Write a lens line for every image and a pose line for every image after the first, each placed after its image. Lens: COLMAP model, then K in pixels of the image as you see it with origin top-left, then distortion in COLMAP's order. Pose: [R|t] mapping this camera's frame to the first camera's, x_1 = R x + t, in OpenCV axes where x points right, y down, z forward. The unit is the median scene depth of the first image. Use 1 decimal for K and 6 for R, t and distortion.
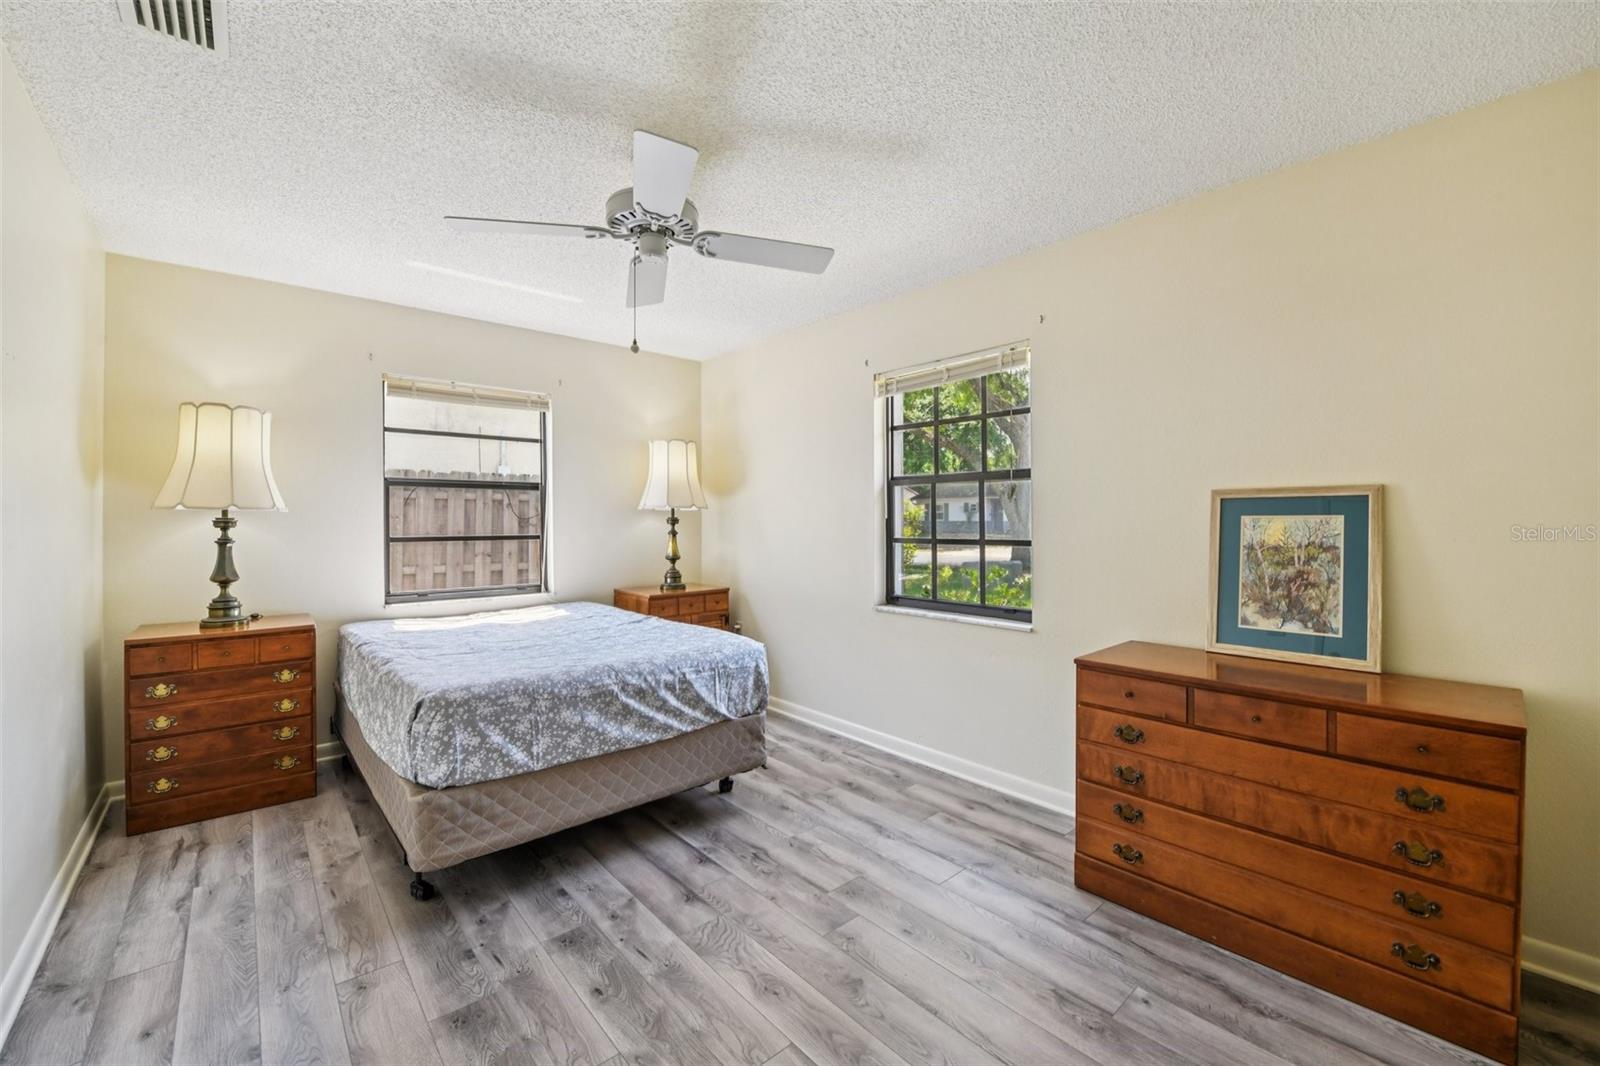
lens RADIAL K [[640.1, 0, 802.4], [0, 640.1, 519.0], [0, 0, 1]] dist [-0.019932, -0.000217]
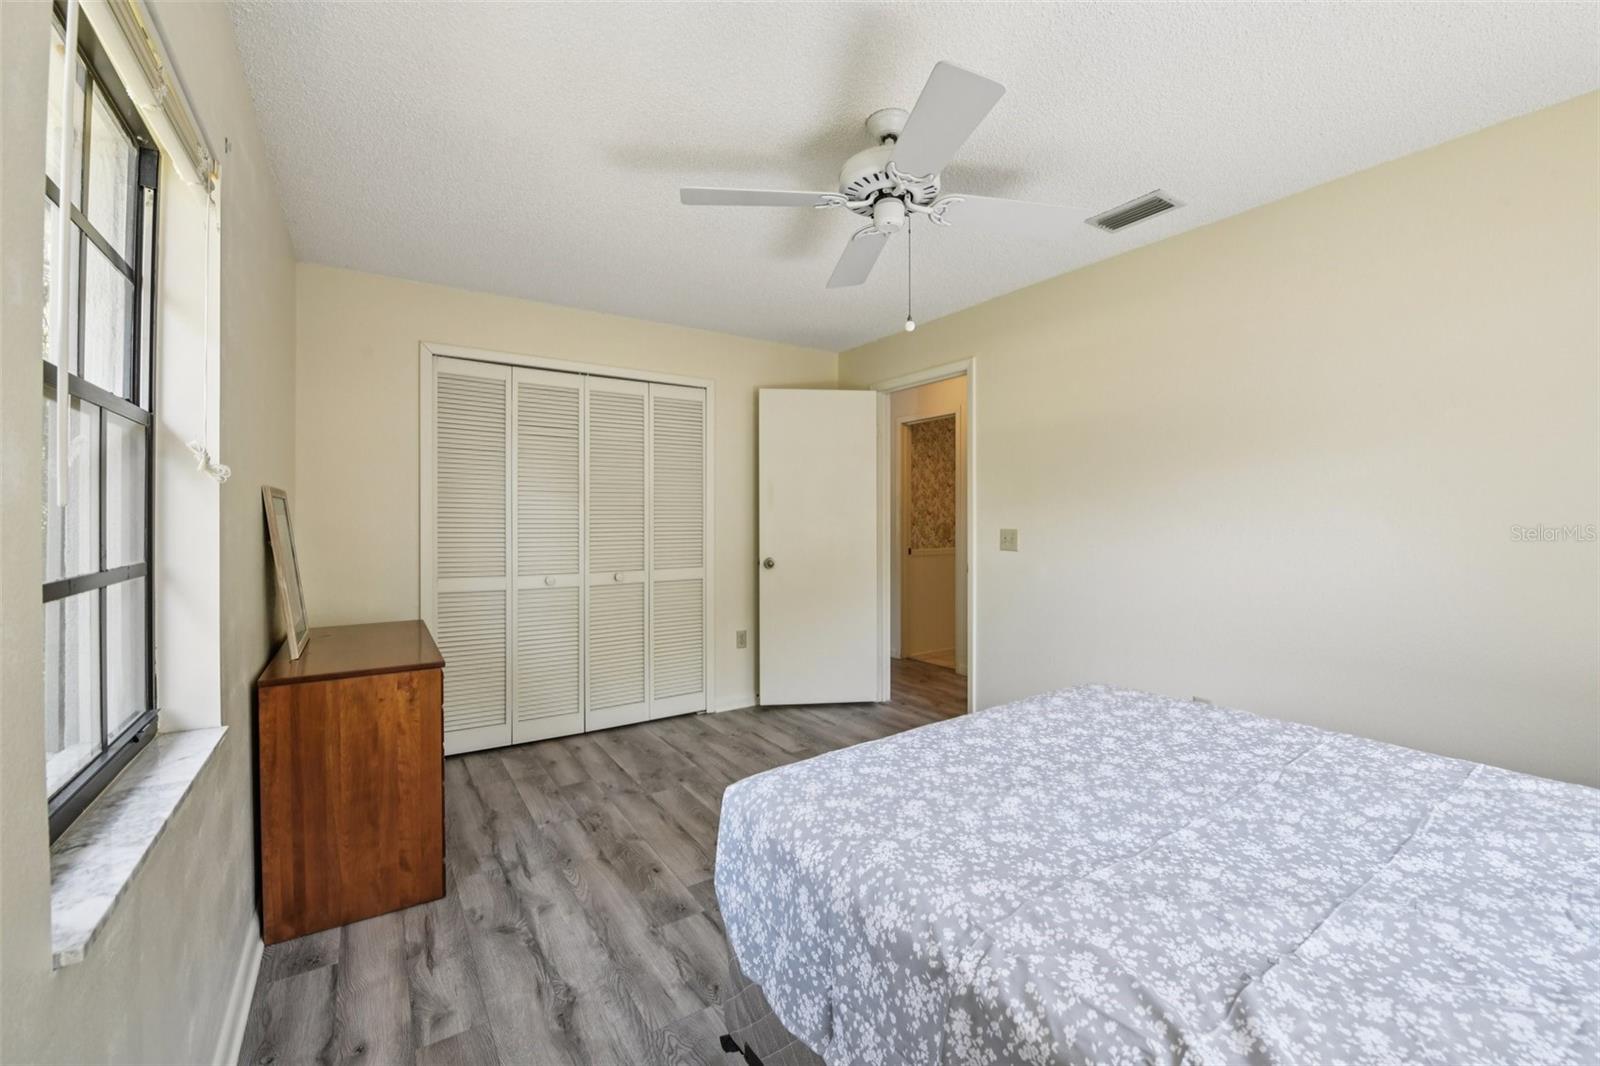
lens RADIAL K [[640.1, 0, 802.4], [0, 640.1, 519.0], [0, 0, 1]] dist [-0.019932, -0.000217]
pose [[-0.991379, 0.005106, 0.130929, -0.211273], [0.004916, 0.999986, -0.001771, 0.008323], [-0.130936, -0.001112, -0.991390, 1.746456]]
